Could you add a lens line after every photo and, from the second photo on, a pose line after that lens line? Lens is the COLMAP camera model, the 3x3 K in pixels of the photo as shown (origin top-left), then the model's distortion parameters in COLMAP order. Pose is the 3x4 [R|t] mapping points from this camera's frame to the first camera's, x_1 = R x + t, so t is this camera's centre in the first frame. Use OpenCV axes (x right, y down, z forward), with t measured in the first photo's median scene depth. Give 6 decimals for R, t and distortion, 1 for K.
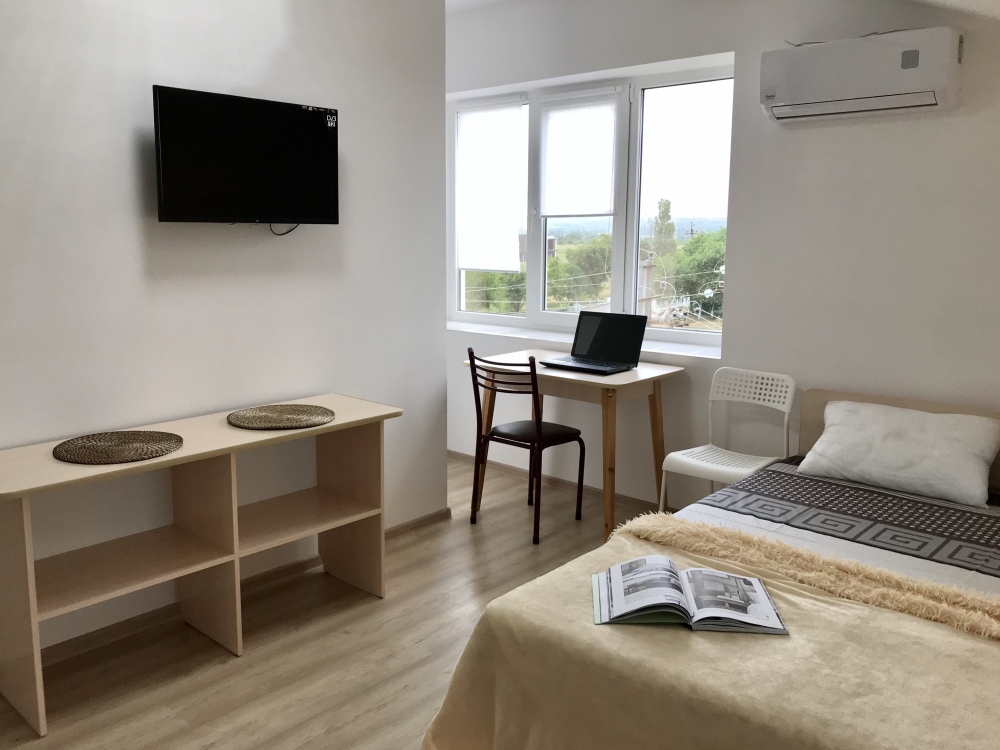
lens RADIAL K [[841.9, 0, 494.4], [0, 841.9, 371.7], [0, 0, 1]] dist [-0.006179, 0.006488]
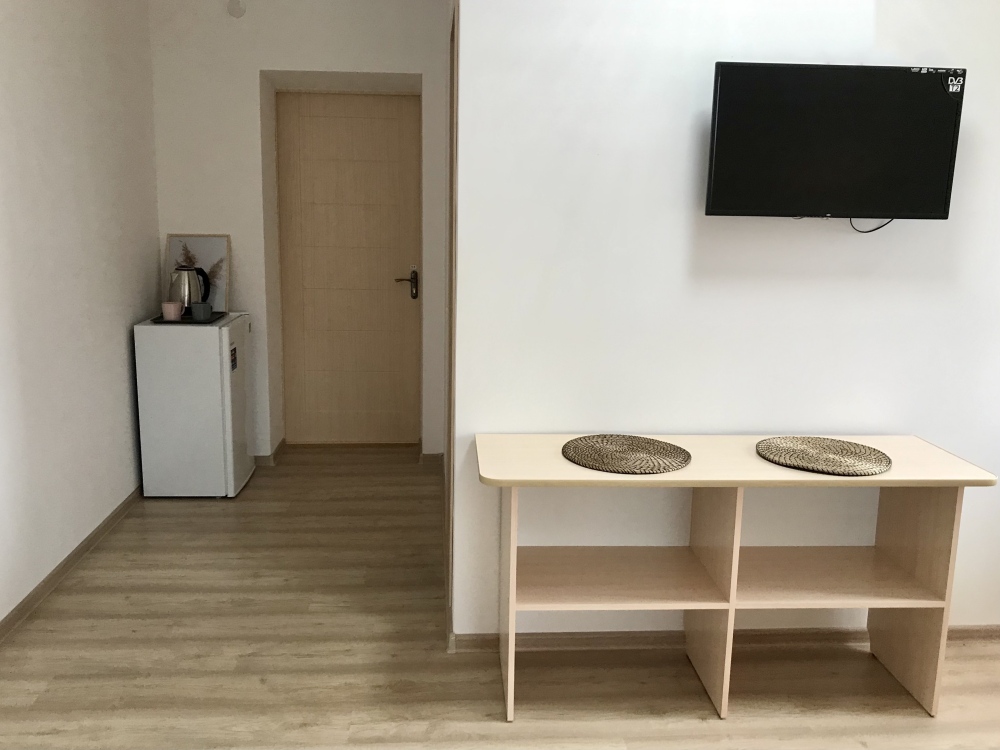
lens RADIAL K [[841.9, 0, 504.1], [0, 841.9, 370.7], [0, 0, 1]] dist [-0.006179, 0.006488]
pose [[0.704923, 0.131412, -0.697004, 0.086998], [-0.130228, 0.989961, 0.054938, -0.031670], [0.697226, 0.052042, 0.714960, 0.193638]]
